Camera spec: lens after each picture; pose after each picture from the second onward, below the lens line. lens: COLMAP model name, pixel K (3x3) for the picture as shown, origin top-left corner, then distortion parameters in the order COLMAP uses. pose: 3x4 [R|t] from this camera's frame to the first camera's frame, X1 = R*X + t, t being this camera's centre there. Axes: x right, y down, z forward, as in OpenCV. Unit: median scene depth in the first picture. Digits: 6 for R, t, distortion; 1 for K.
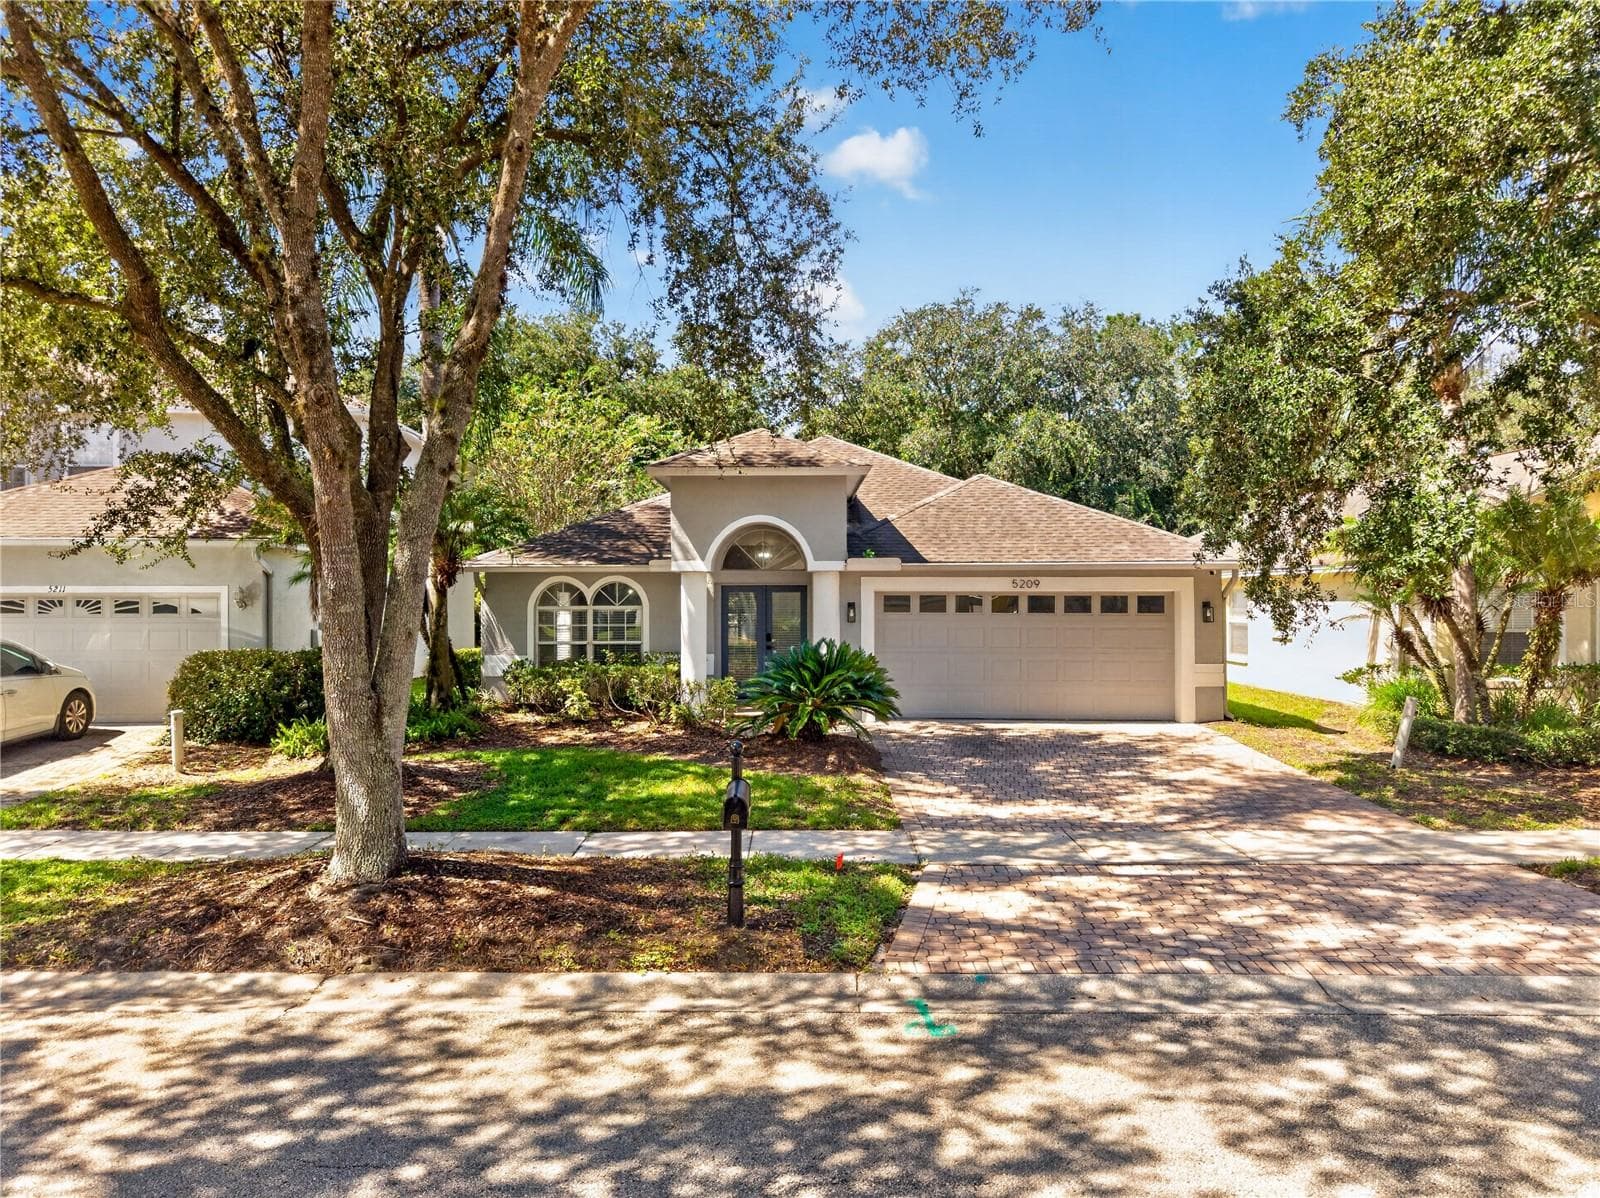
lens RADIAL K [[1076.4, 0, 801.1], [0, 1076.4, 600.5], [0, 0, 1]] dist [0.021444, -0.017914]
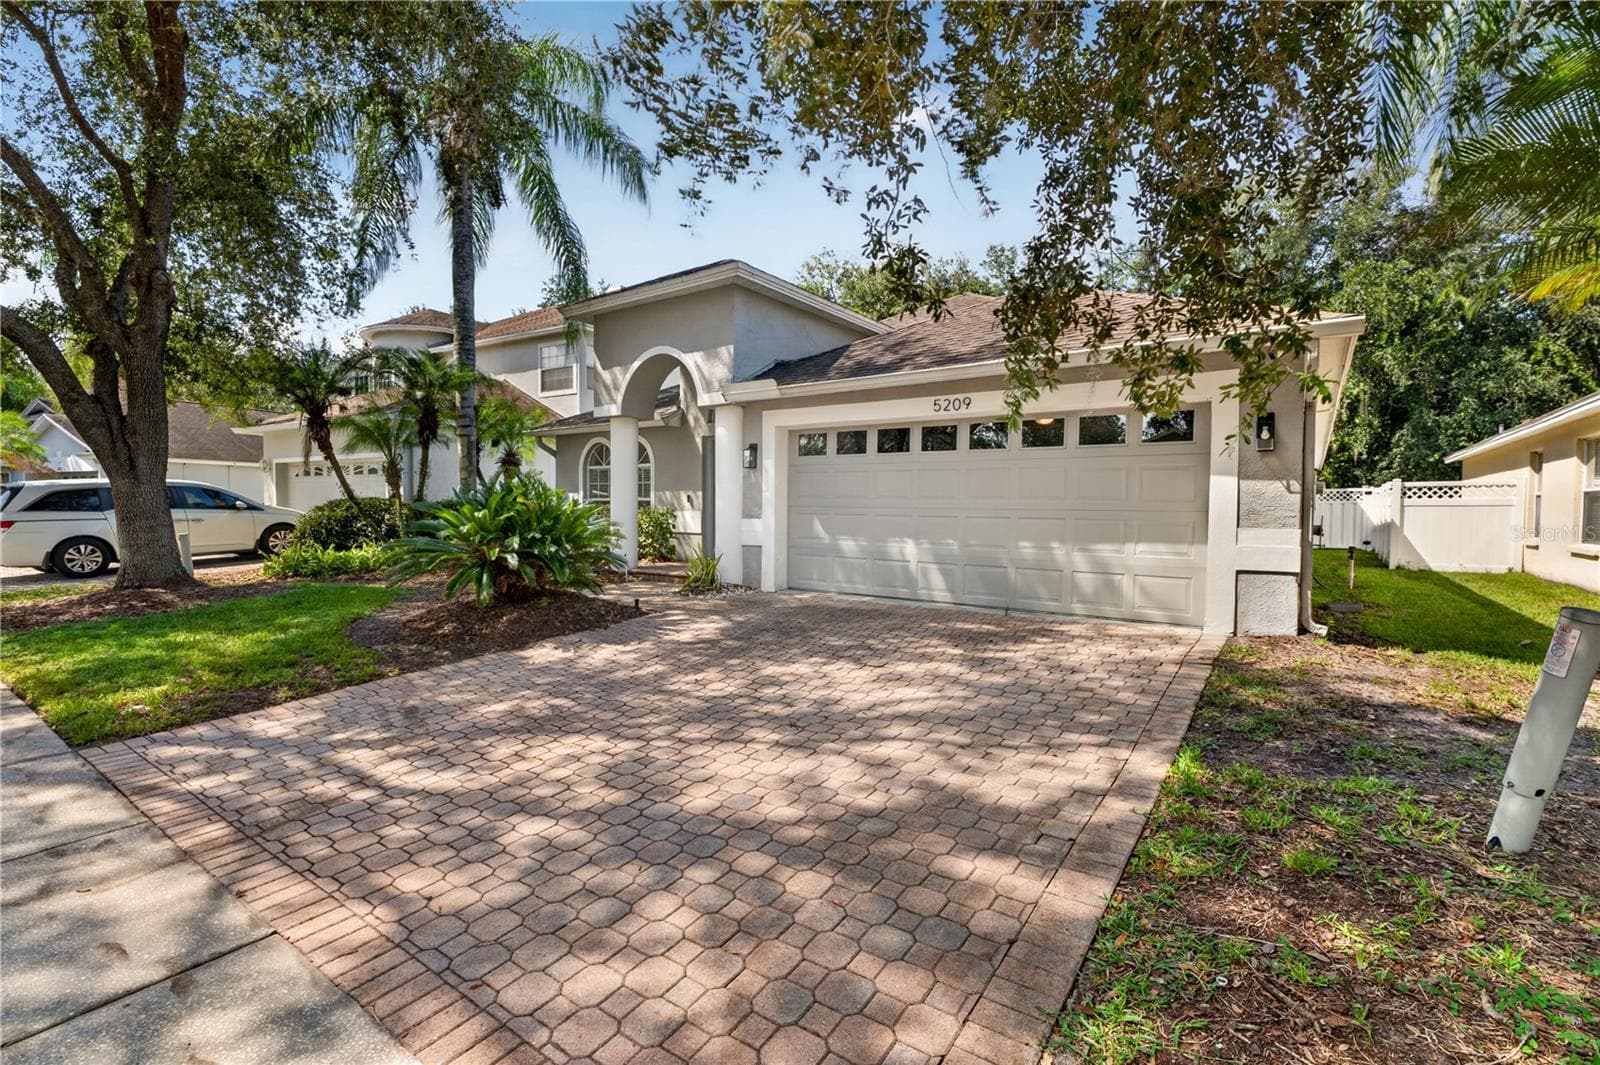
lens RADIAL K [[723.6, 0, 799.7], [0, 723.6, 520.8], [0, 0, 1]] dist [-0.004391, 0.001251]
pose [[0.817942, 0.018301, -0.575010, 0.469119], [-0.008525, 0.999770, 0.019693, 0.058943], [0.575238, -0.011206, 0.817910, 0.680286]]
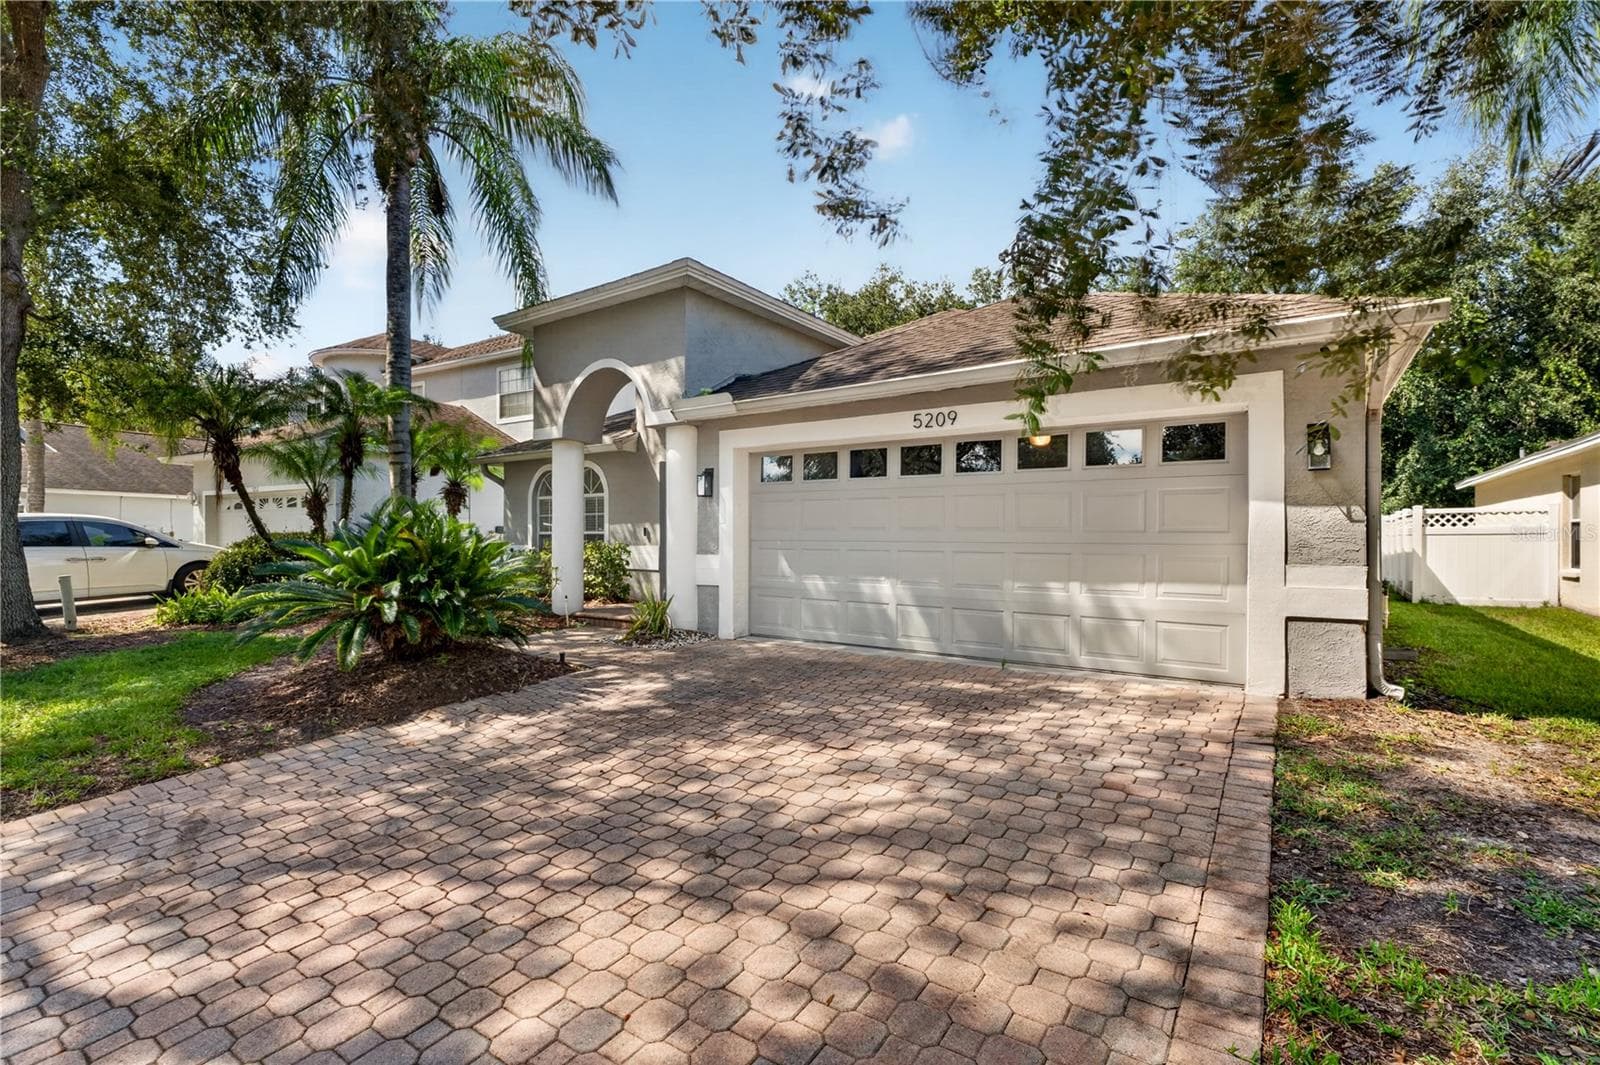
lens RADIAL K [[723.6, 0, 797.6], [0, 723.6, 532.4], [0, 0, 1]] dist [-0.004391, 0.001251]
pose [[0.824770, -0.002652, -0.565463, 0.437101], [-0.002078, 0.999968, -0.007721, 0.056969], [0.565465, 0.007543, 0.824738, 0.761917]]
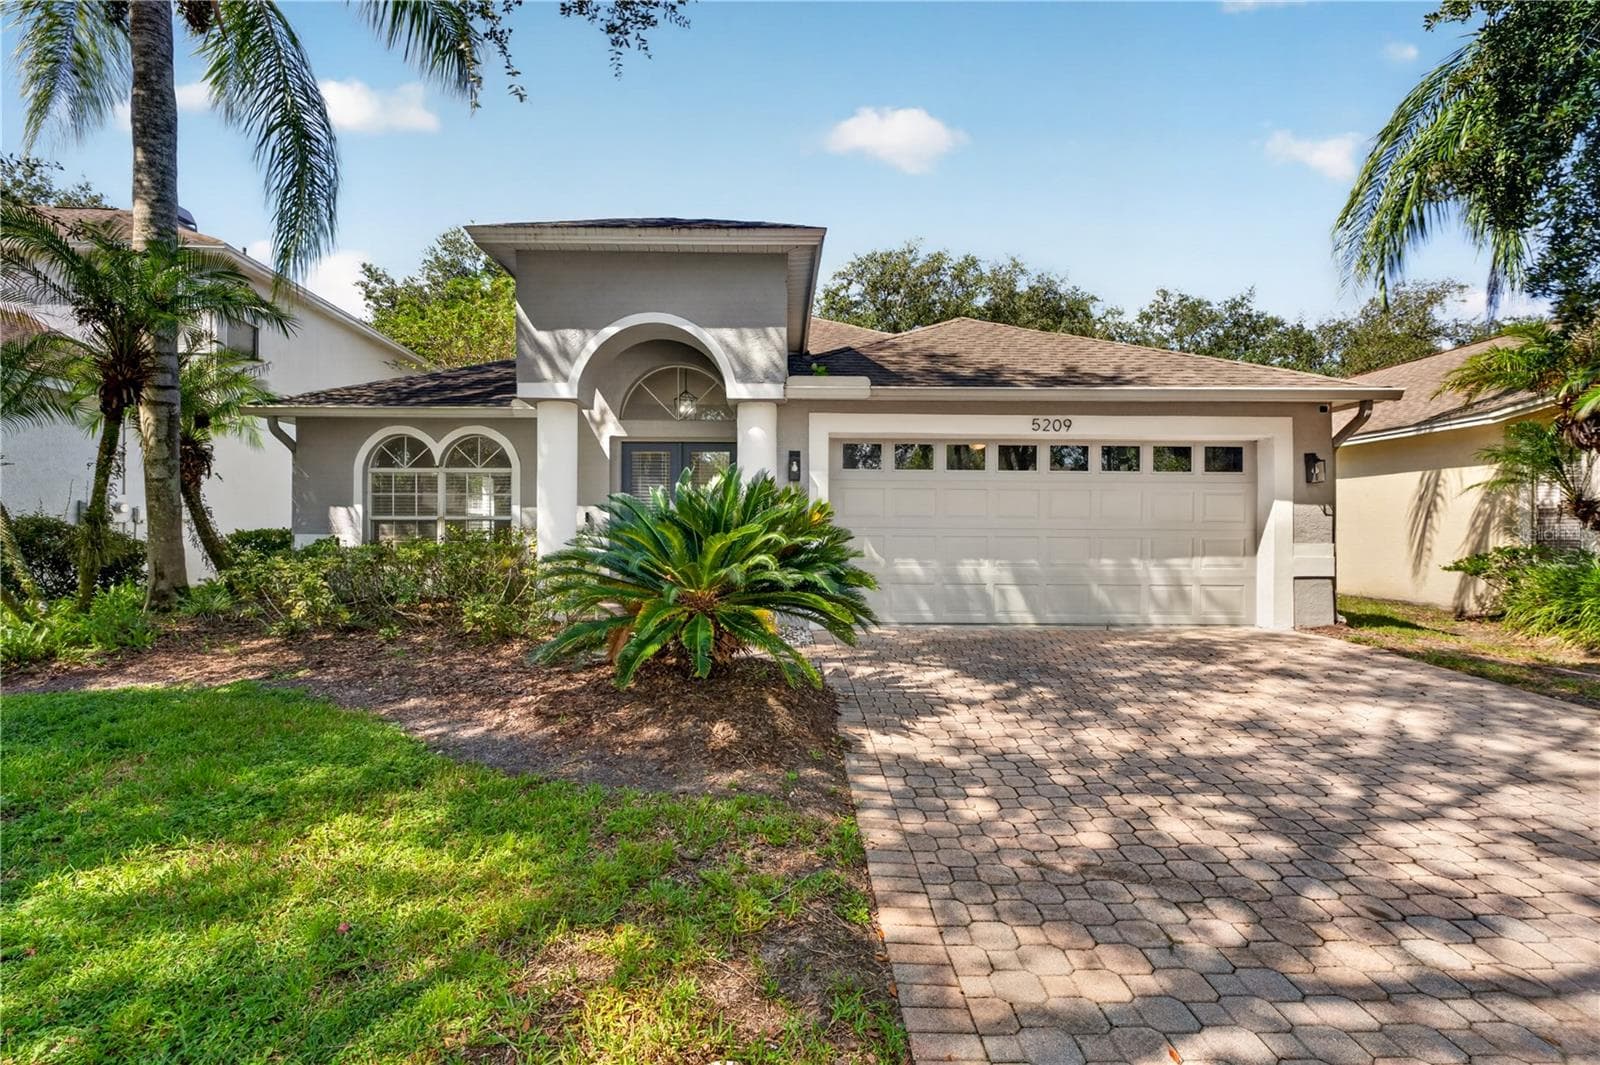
lens RADIAL K [[723.6, 0, 797.4], [0, 723.6, 528.2], [0, 0, 1]] dist [-0.004391, 0.001251]
pose [[0.999767, 0.003448, 0.021290, 0.046772], [-0.003313, 0.999974, -0.006396, 0.063356], [-0.021311, 0.006324, 0.999753, 0.654001]]
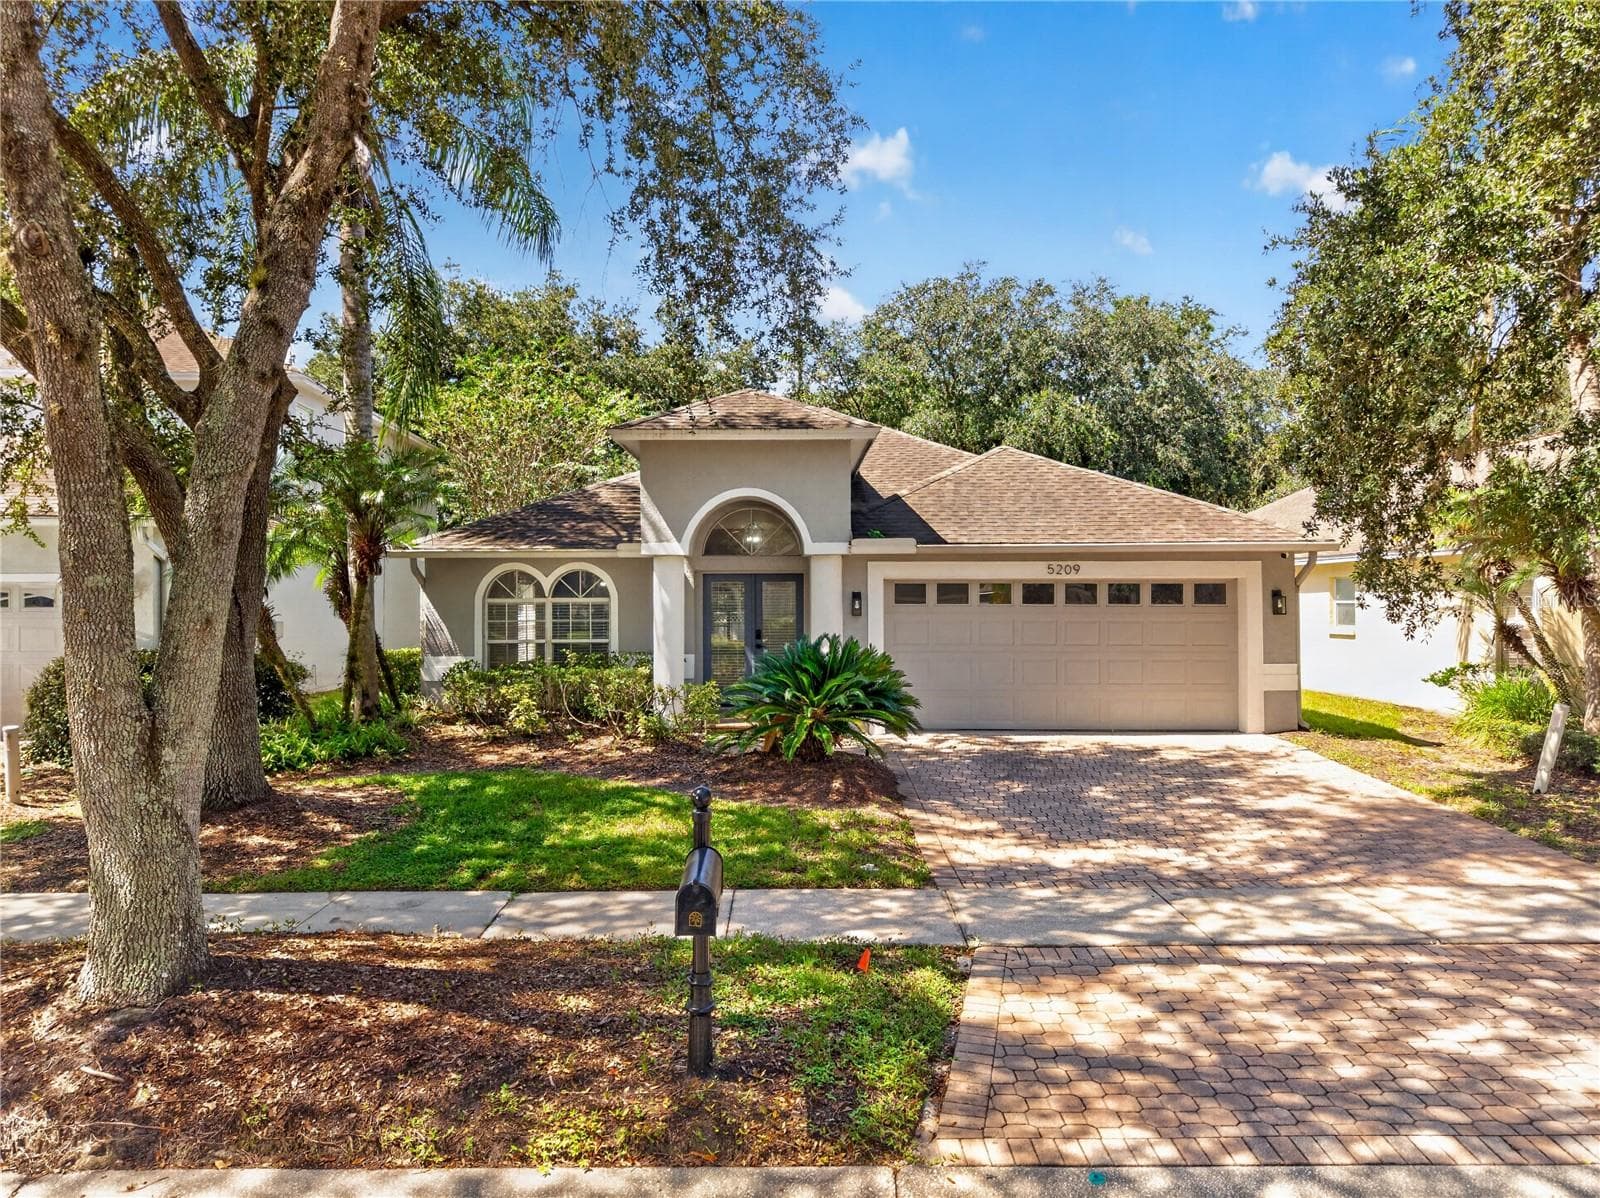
lens RADIAL K [[1076.4, 0, 802.4], [0, 1076.4, 603.3], [0, 0, 1]] dist [0.021444, -0.017914]
pose [[0.999966, -0.002252, 0.007876, -0.002412], [0.002244, 0.999997, 0.001069, 0.011427], [-0.007879, -0.001051, 0.999968, 0.189936]]
